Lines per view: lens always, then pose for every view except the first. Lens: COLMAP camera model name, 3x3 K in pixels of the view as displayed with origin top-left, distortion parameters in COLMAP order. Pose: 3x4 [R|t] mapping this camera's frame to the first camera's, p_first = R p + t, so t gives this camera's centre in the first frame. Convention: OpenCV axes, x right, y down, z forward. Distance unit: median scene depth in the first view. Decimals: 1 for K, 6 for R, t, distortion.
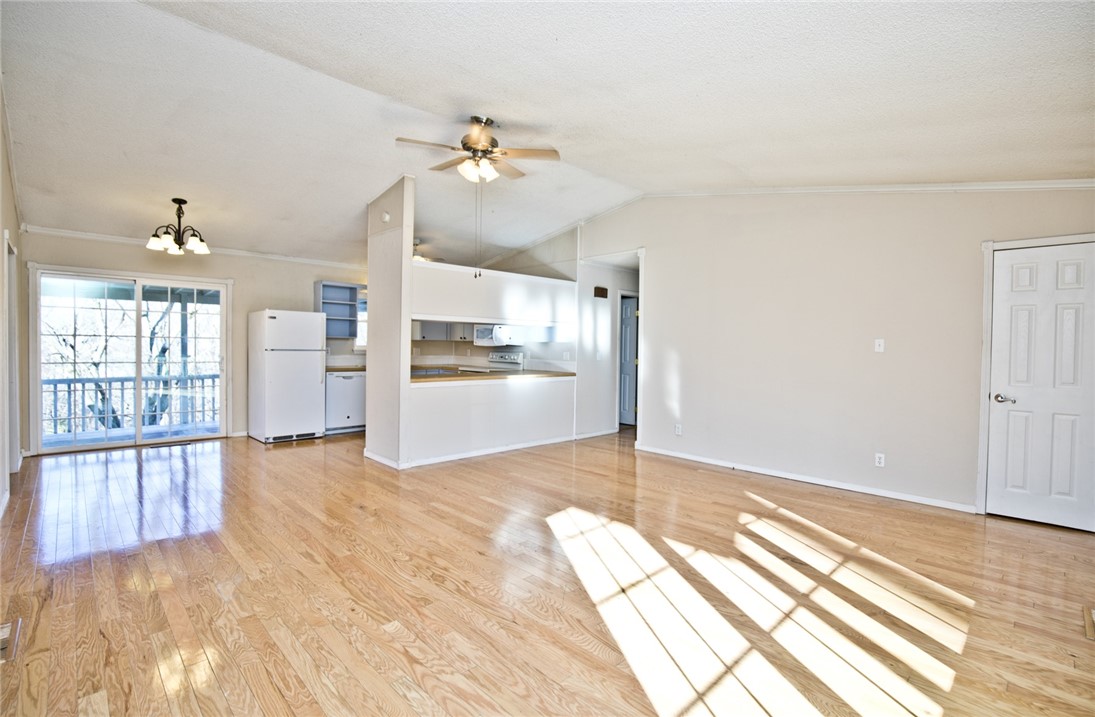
lens RADIAL K [[505.8, 0, 549.5], [0, 505.8, 358.9], [0, 0, 1]] dist [-0.031254, 0.005730]
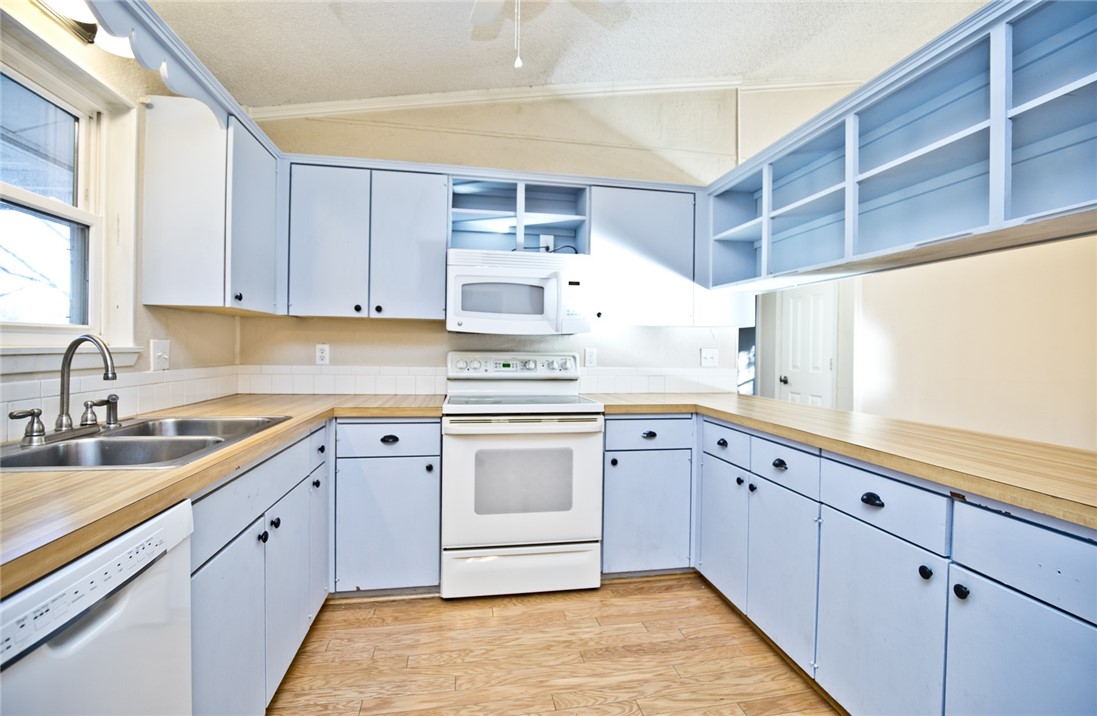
lens RADIAL K [[506.7, 0, 555.6], [0, 506.7, 350.9], [0, 0, 1]] dist [-0.031254, 0.005730]
pose [[0.552602, -0.015162, 0.833307, -0.528786], [0.020016, 0.999788, 0.004918, -0.020628], [-0.833205, 0.013961, 0.552788, 1.053584]]
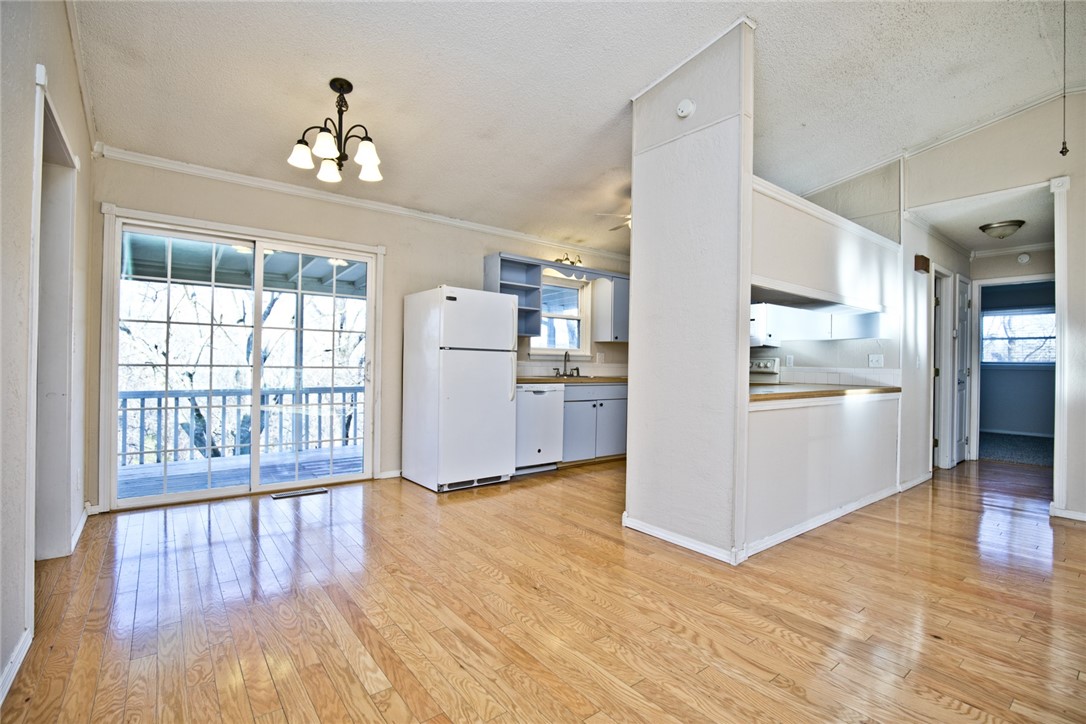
lens RADIAL K [[498.2, 0, 548.0], [0, 498.2, 365.5], [0, 0, 1]] dist [-0.031321, 0.004648]
pose [[0.994532, 0.001565, -0.104422, -0.390343], [-0.004115, 0.999698, -0.024211, 0.020725], [0.104353, 0.024508, 0.994238, 0.405957]]
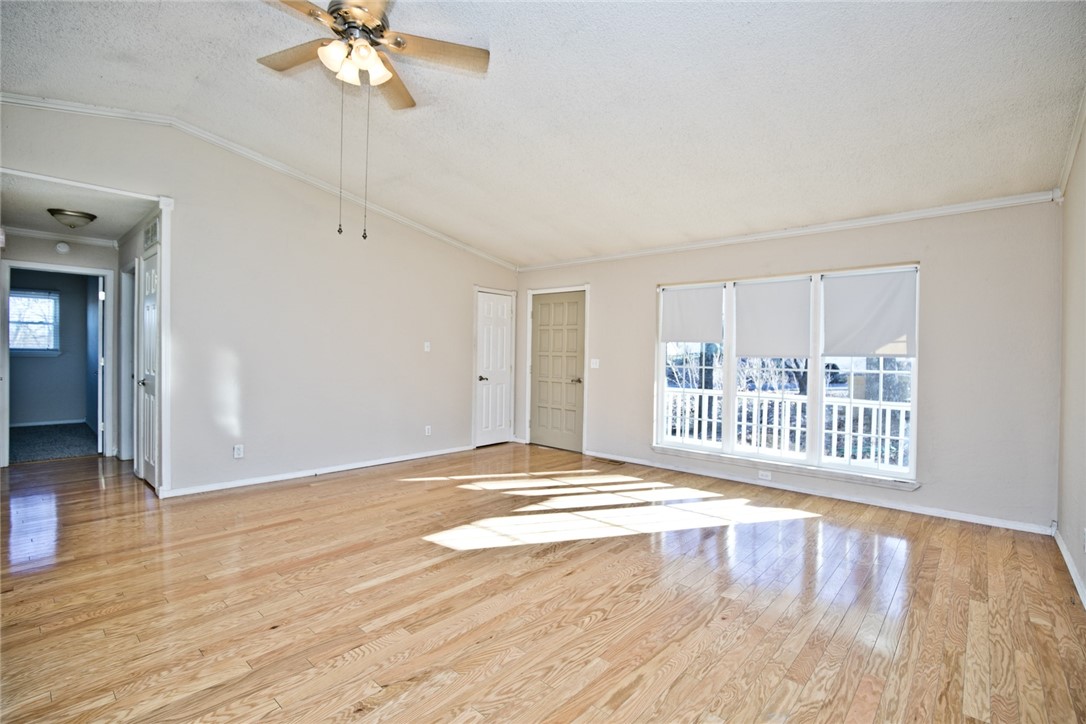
lens RADIAL K [[498.2, 0, 557.1], [0, 498.2, 352.8], [0, 0, 1]] dist [-0.031321, 0.004648]
pose [[-0.082845, -0.010319, 0.996509, -0.553046], [0.007770, 0.999909, 0.011000, -0.017267], [-0.996532, 0.008654, -0.082757, 0.581228]]
